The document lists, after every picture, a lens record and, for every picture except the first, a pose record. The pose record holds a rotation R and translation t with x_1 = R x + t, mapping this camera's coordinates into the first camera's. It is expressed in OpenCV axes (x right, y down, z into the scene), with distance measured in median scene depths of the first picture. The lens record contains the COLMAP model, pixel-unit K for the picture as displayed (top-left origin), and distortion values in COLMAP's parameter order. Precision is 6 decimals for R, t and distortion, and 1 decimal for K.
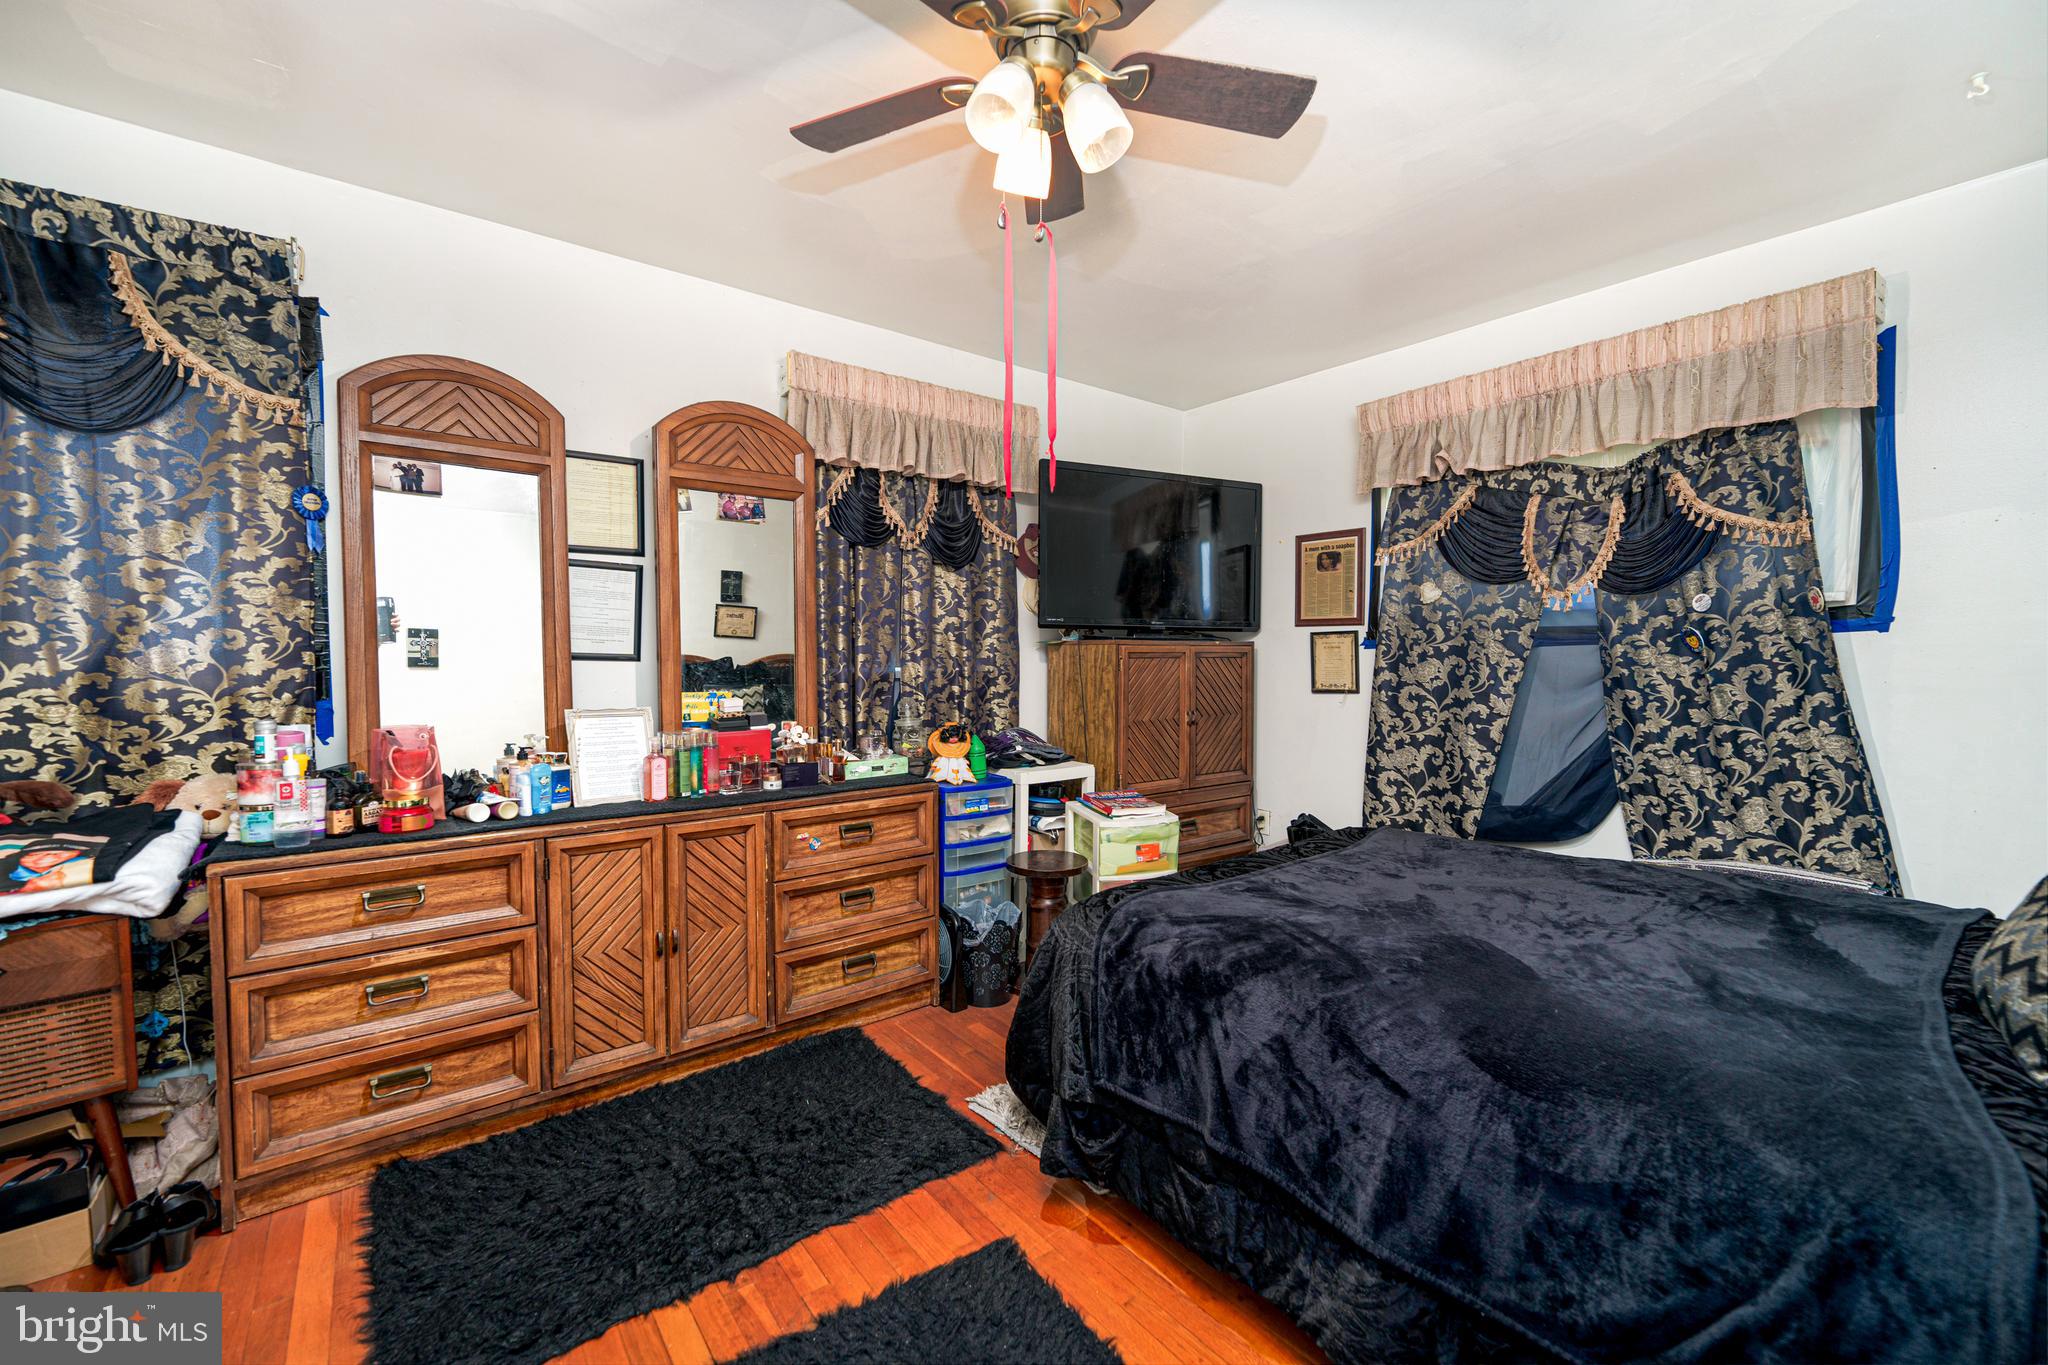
lens RADIAL K [[825.2, 0, 1033.1], [0, 825.2, 683.1], [0, 0, 1]] dist [0.000703, -0.001167]
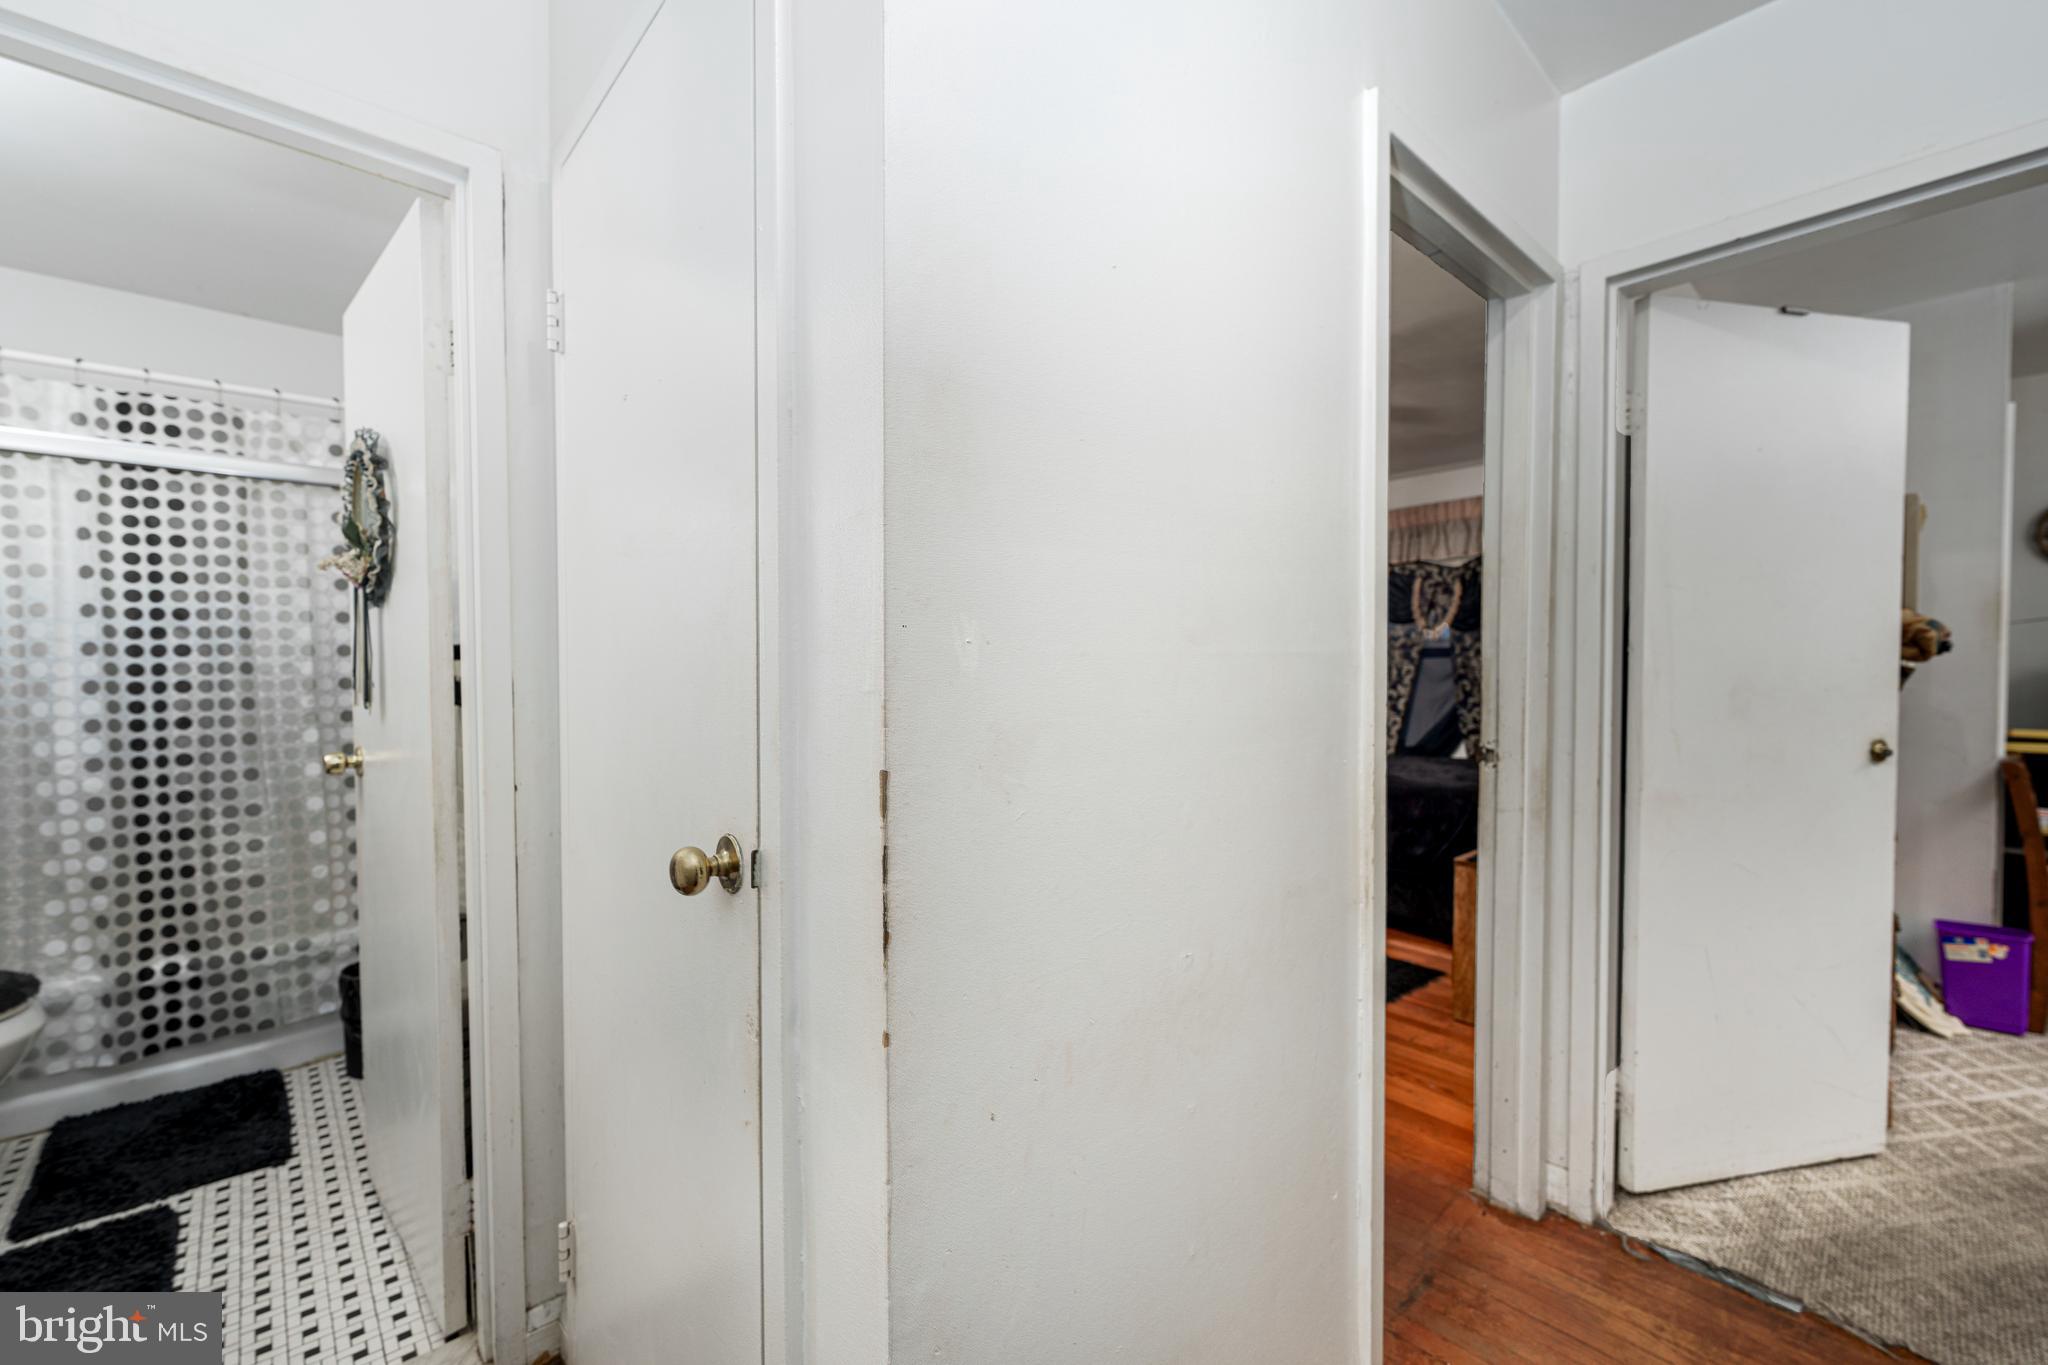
lens RADIAL K [[825.2, 0, 1026.4], [0, 825.2, 674.1], [0, 0, 1]] dist [0.000703, -0.001167]
pose [[0.999257, -0.004509, 0.038265, -0.385959], [0.005462, 0.999676, -0.024848, 0.035468], [-0.038140, 0.025039, 0.998959, -0.907068]]
